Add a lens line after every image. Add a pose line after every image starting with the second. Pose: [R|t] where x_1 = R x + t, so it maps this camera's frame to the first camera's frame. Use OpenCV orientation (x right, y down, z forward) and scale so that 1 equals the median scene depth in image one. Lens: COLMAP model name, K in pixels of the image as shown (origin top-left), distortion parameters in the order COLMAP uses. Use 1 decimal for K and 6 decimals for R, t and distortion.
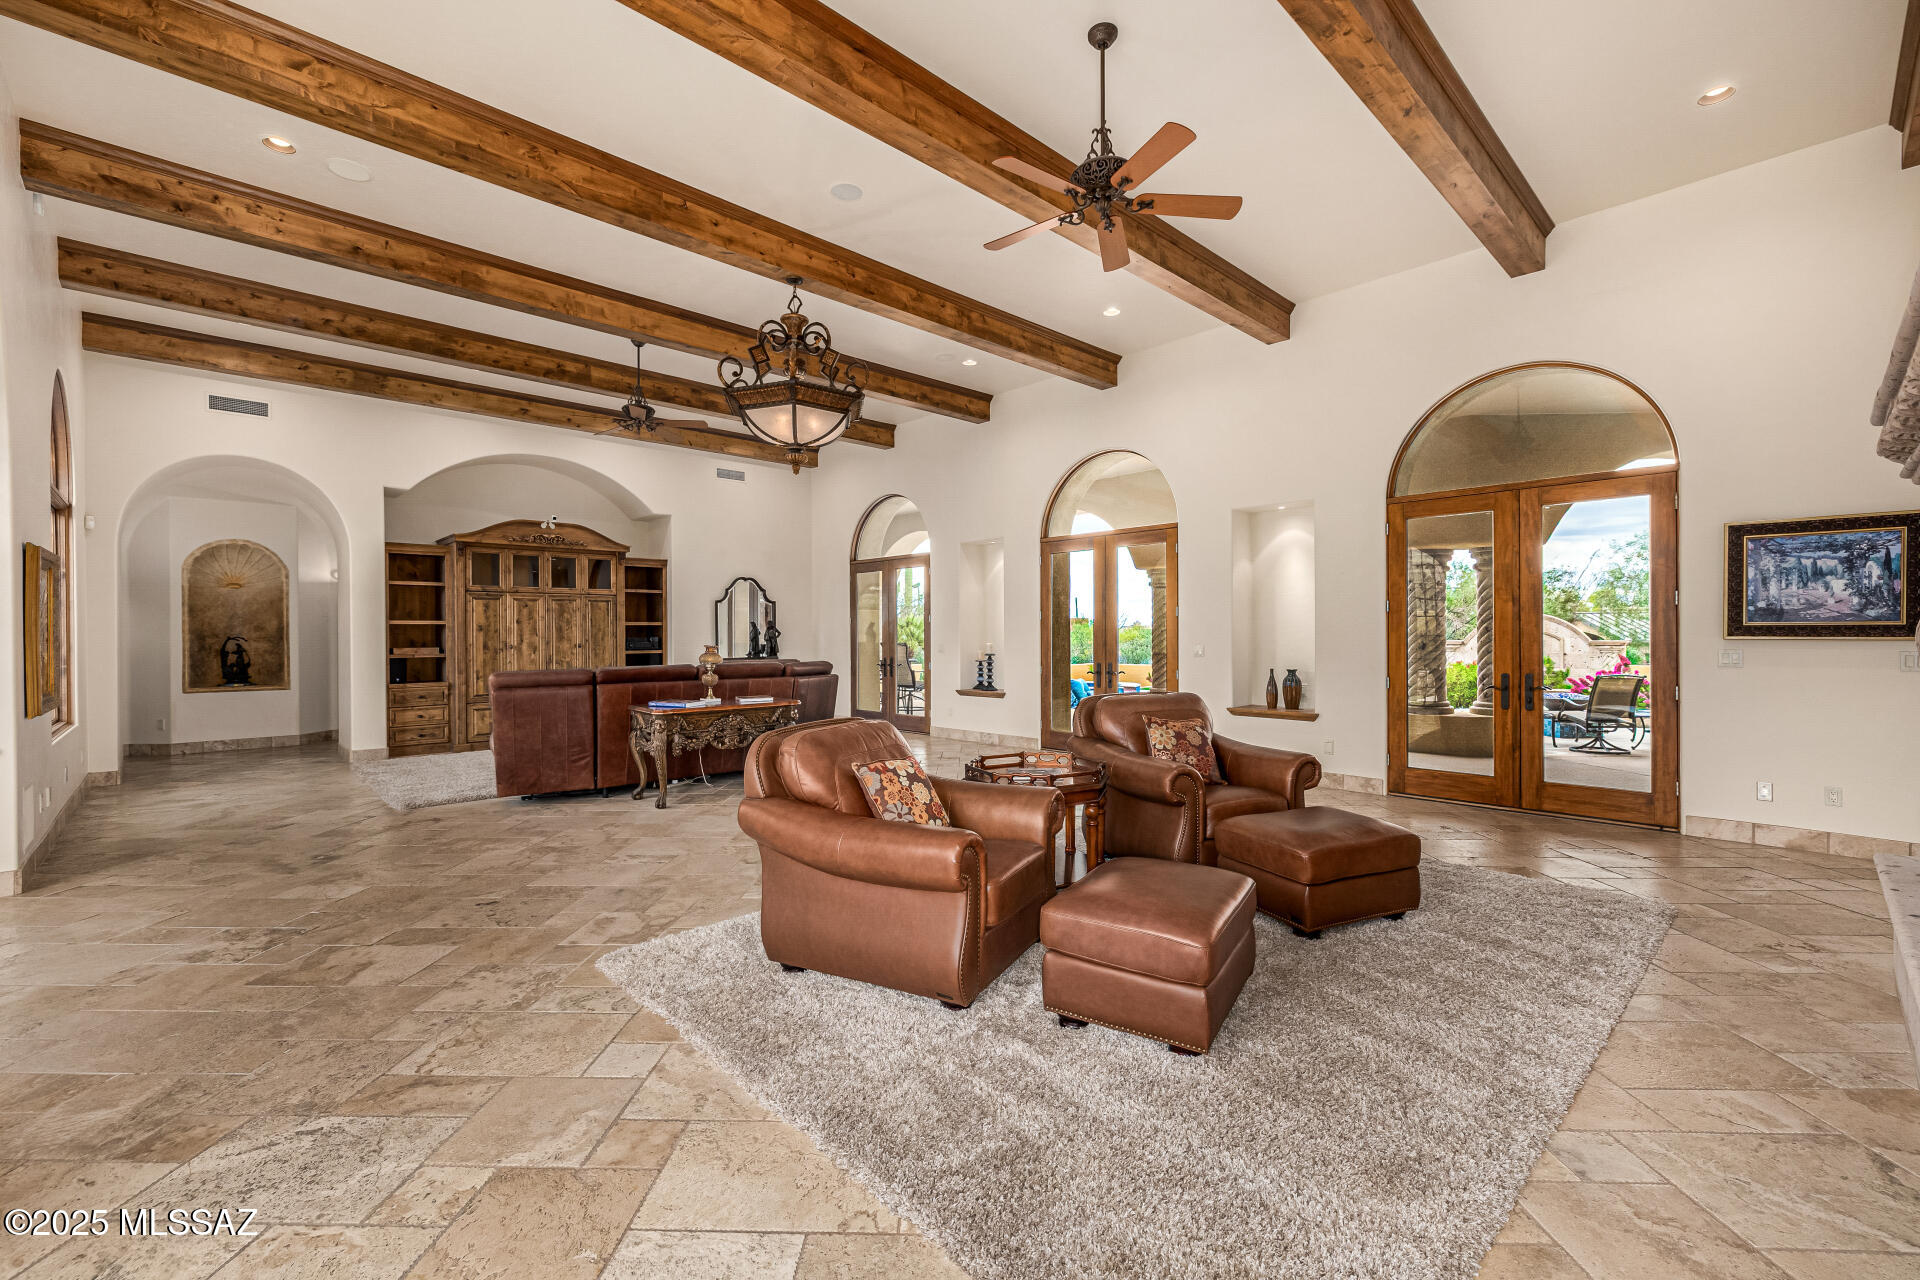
lens RADIAL K [[806.4, 0, 949.3], [0, 806.4, 638.6], [0, 0, 1]] dist [0.000188, 0.000976]
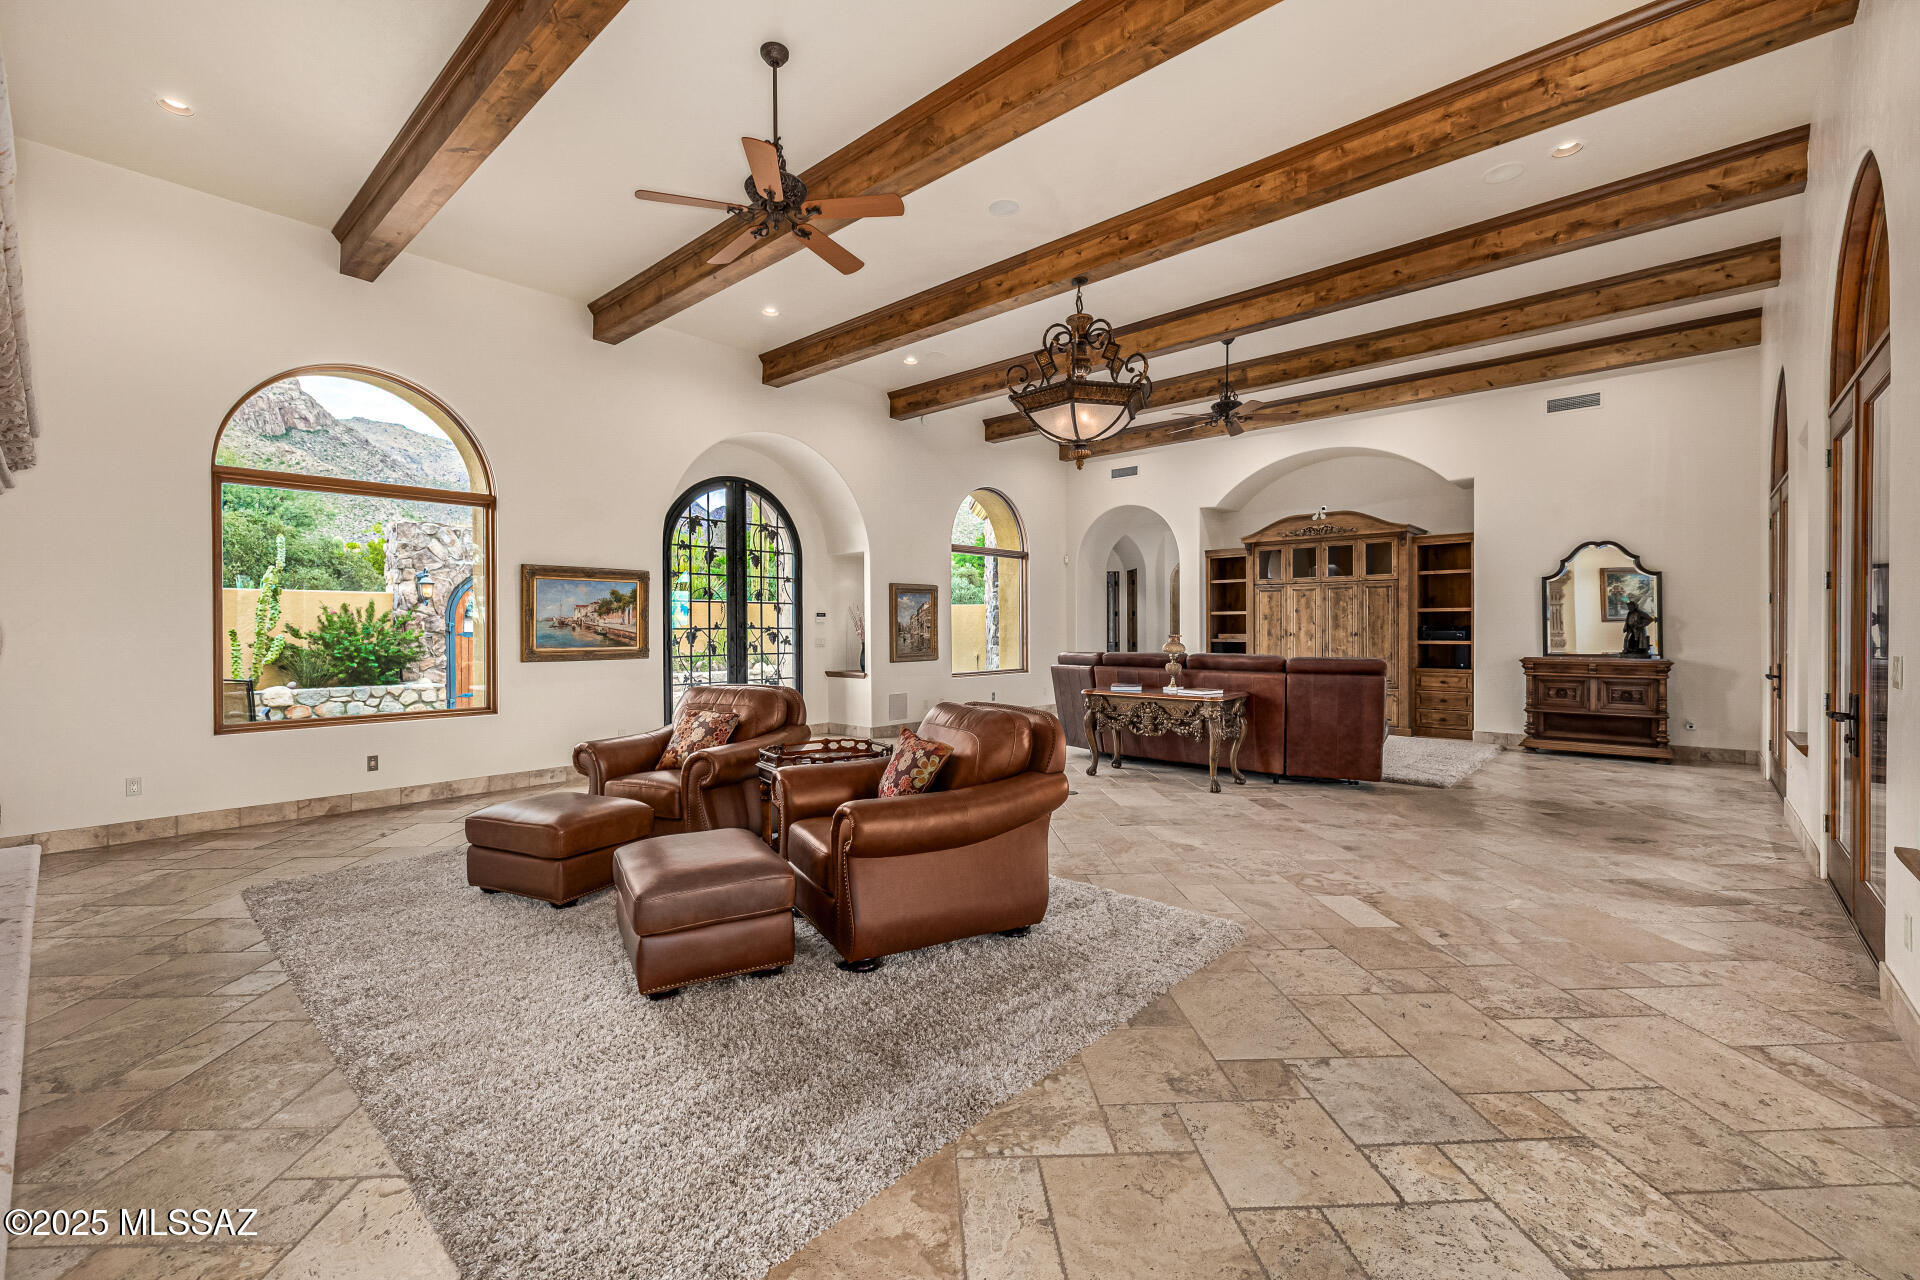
lens RADIAL K [[806.4, 0, 946.4], [0, 806.4, 631.4], [0, 0, 1]] dist [0.000188, 0.000976]
pose [[0.077313, 0.010173, -0.996955, 0.494652], [-0.001802, 0.999948, 0.010063, -0.003474], [0.997005, 0.001019, 0.077328, 0.448382]]
